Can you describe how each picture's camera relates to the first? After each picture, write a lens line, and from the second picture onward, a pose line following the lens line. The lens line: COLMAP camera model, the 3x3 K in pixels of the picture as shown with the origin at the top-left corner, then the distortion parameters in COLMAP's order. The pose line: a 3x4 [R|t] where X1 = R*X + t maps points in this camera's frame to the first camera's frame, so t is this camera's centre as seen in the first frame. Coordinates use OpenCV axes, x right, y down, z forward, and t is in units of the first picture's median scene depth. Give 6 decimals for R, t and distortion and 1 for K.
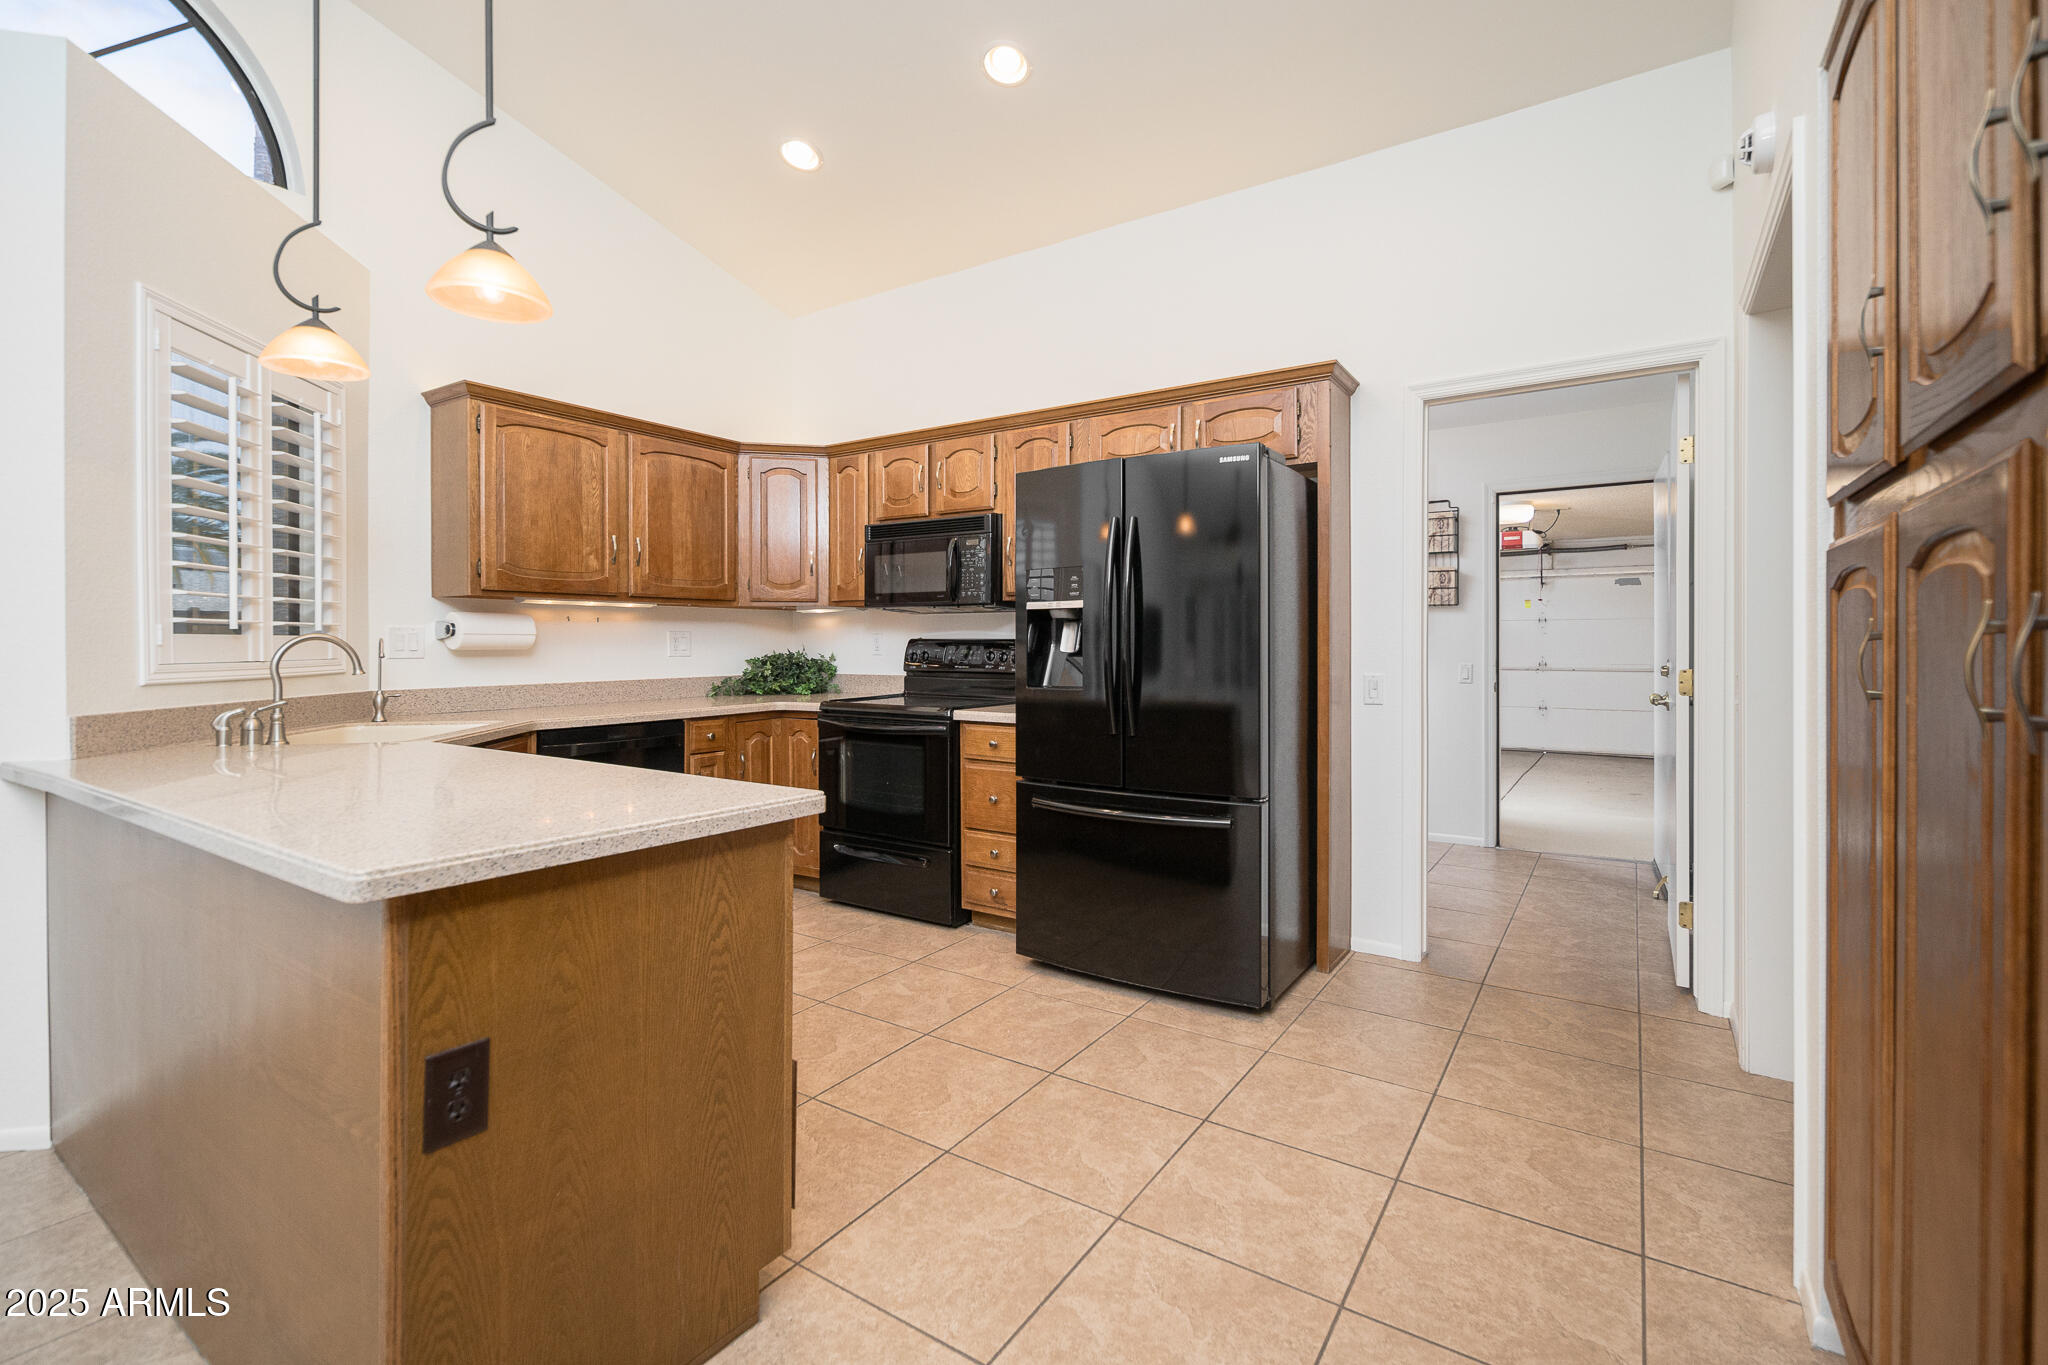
lens RADIAL K [[906.0, 0, 1045.0], [0, 906.0, 656.4], [0, 0, 1]] dist [0.001110, -0.000506]
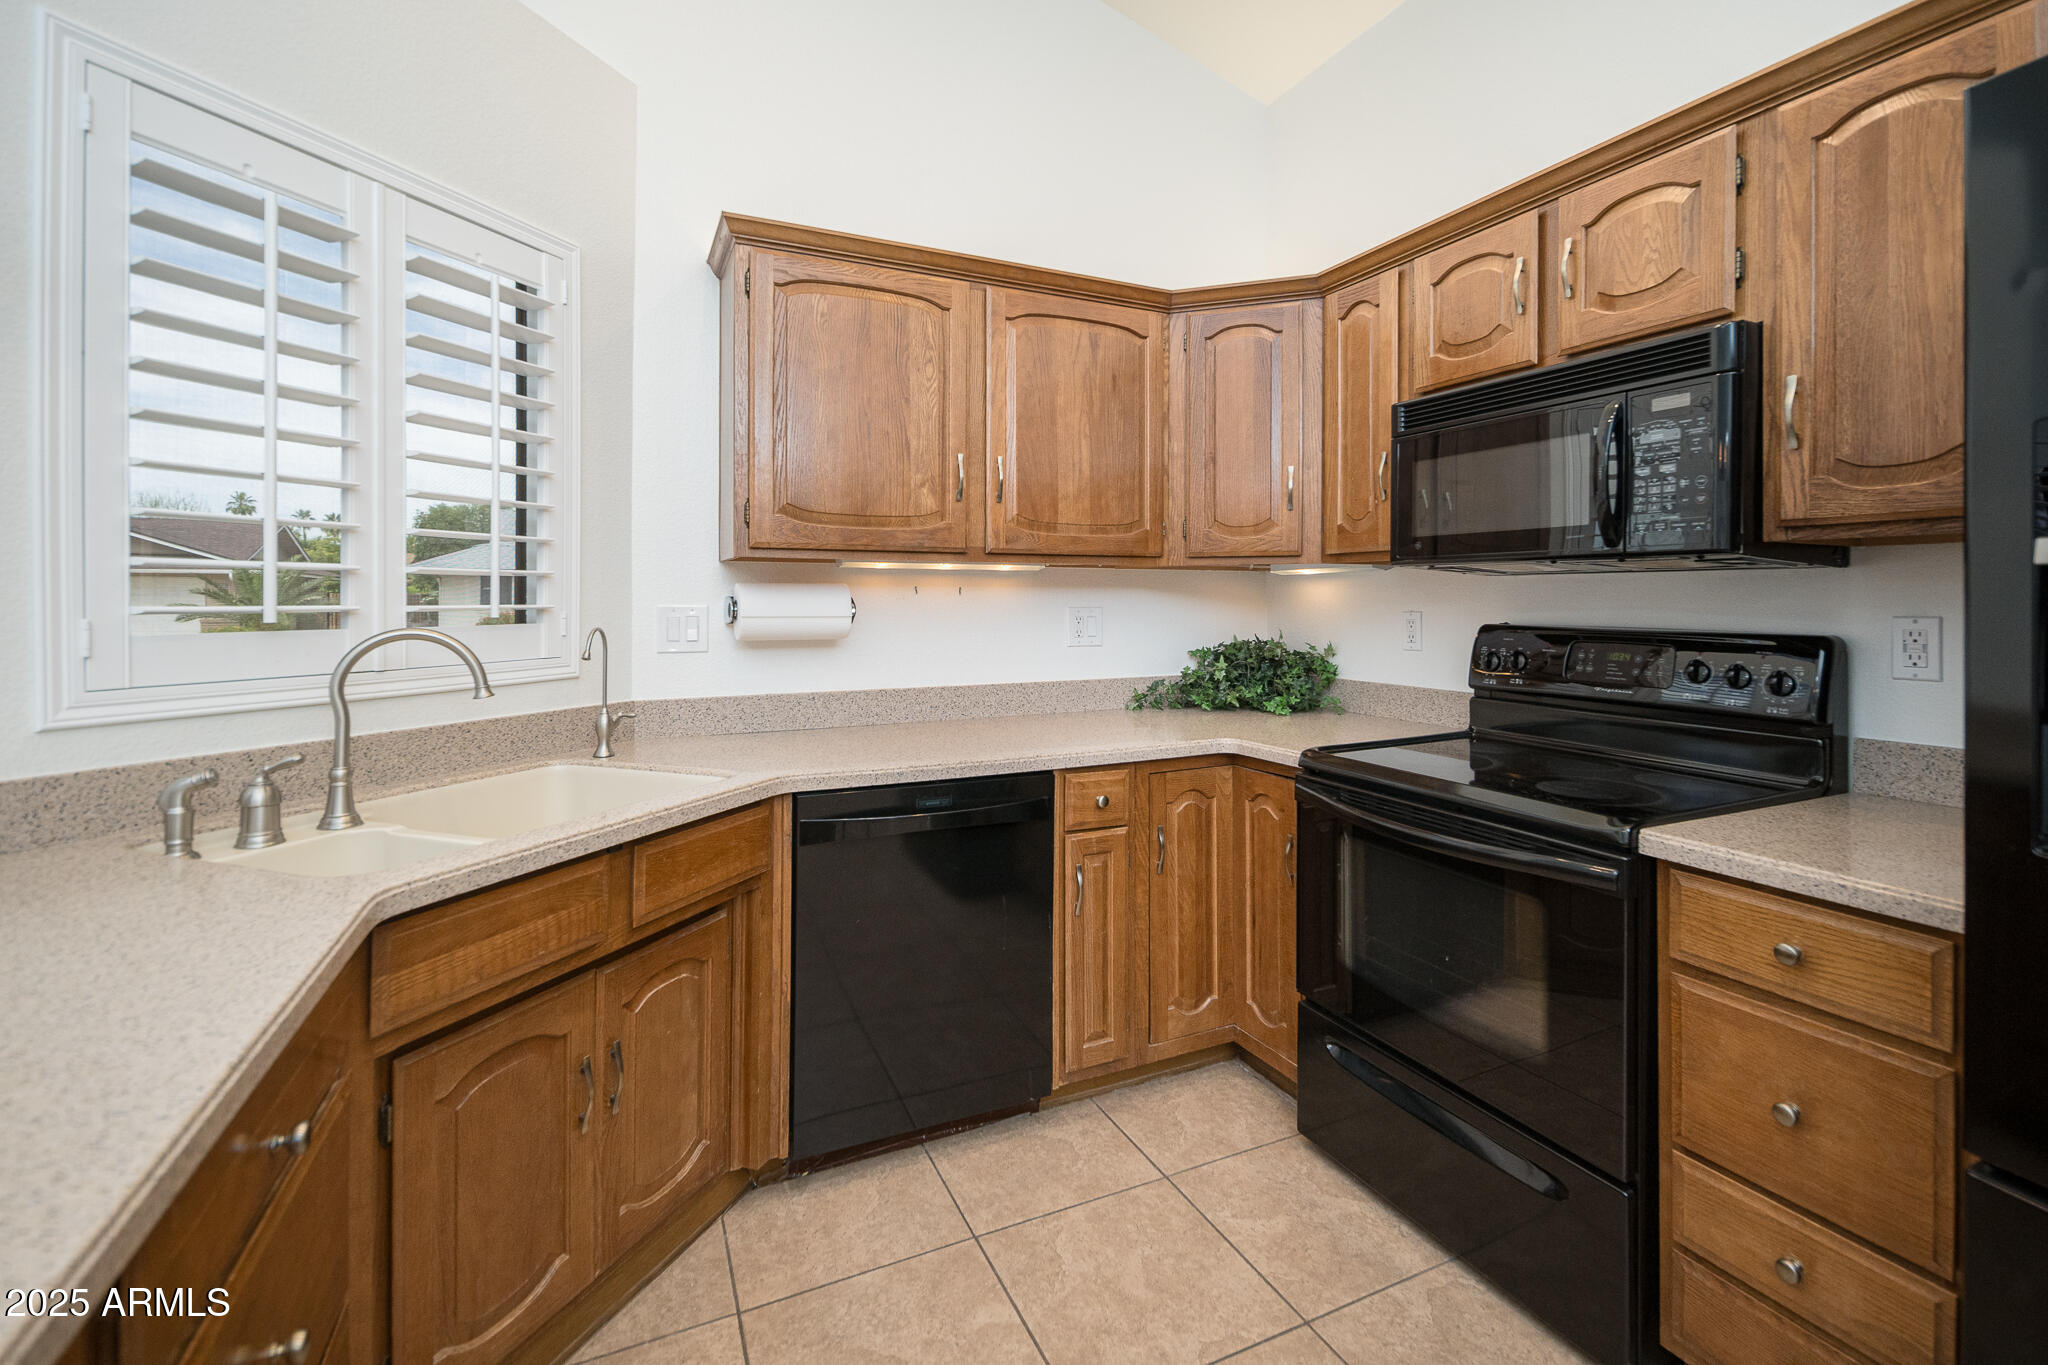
lens RADIAL K [[908.0, 0, 1046.1], [0, 908.0, 597.2], [0, 0, 1]] dist [0.000610, -0.000051]
pose [[0.855147, 0.000817, -0.518386, -0.107690], [-0.009481, 0.999856, -0.014065, -0.028677], [0.518300, 0.016942, 0.855031, 0.497787]]
